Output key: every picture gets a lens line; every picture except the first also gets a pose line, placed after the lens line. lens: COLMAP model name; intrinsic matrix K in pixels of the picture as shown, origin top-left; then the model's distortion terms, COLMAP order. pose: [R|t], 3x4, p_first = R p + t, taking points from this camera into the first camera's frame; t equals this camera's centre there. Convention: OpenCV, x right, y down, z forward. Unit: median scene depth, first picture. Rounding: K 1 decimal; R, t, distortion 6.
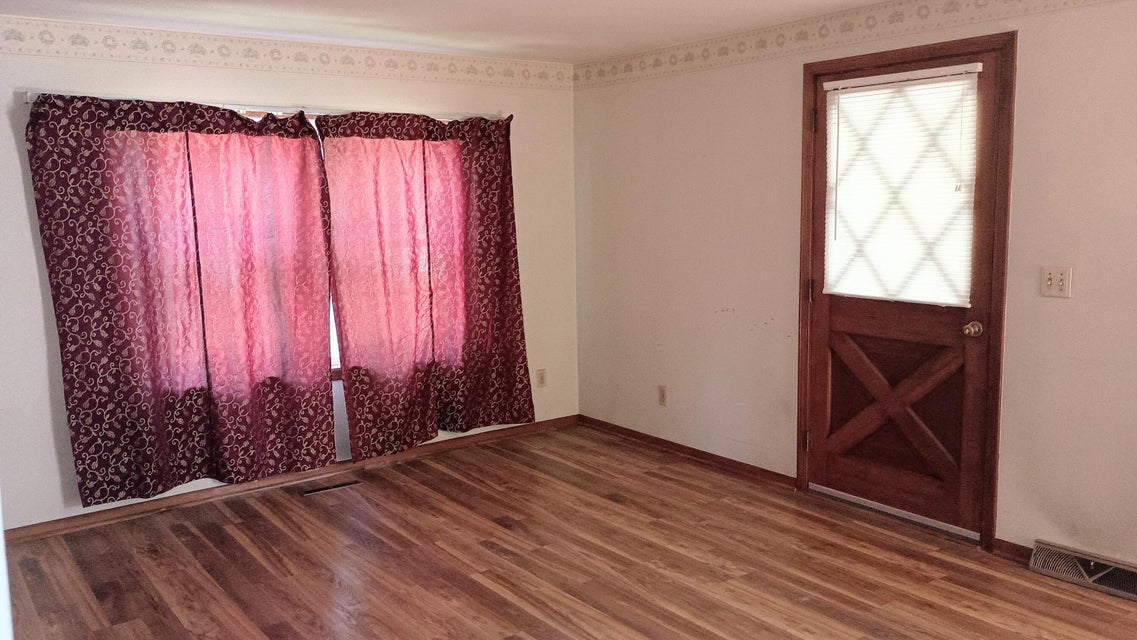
lens RADIAL K [[944.3, 0, 578.5], [0, 944.3, 316.1], [0, 0, 1]] dist [0.064095, -0.081185]
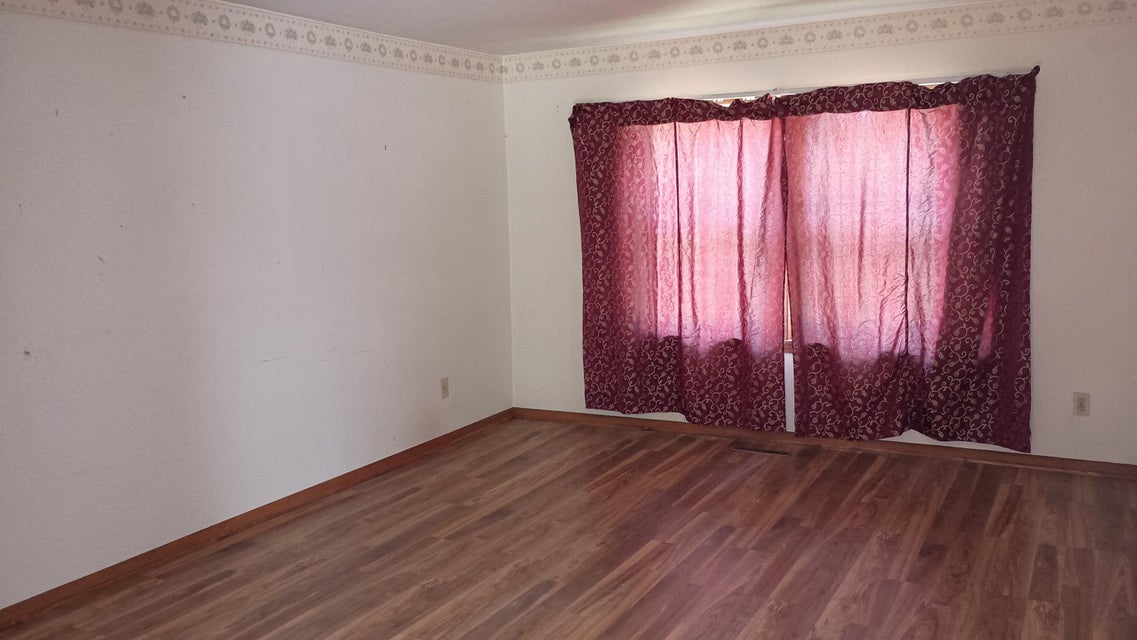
lens RADIAL K [[944.3, 0, 578.5], [0, 944.3, 316.1], [0, 0, 1]] dist [0.064095, -0.081185]
pose [[0.420863, 0.126270, -0.898293, 0.593634], [-0.096379, 0.990884, 0.094131, -0.048722], [0.901990, 0.046960, 0.429196, 0.362997]]
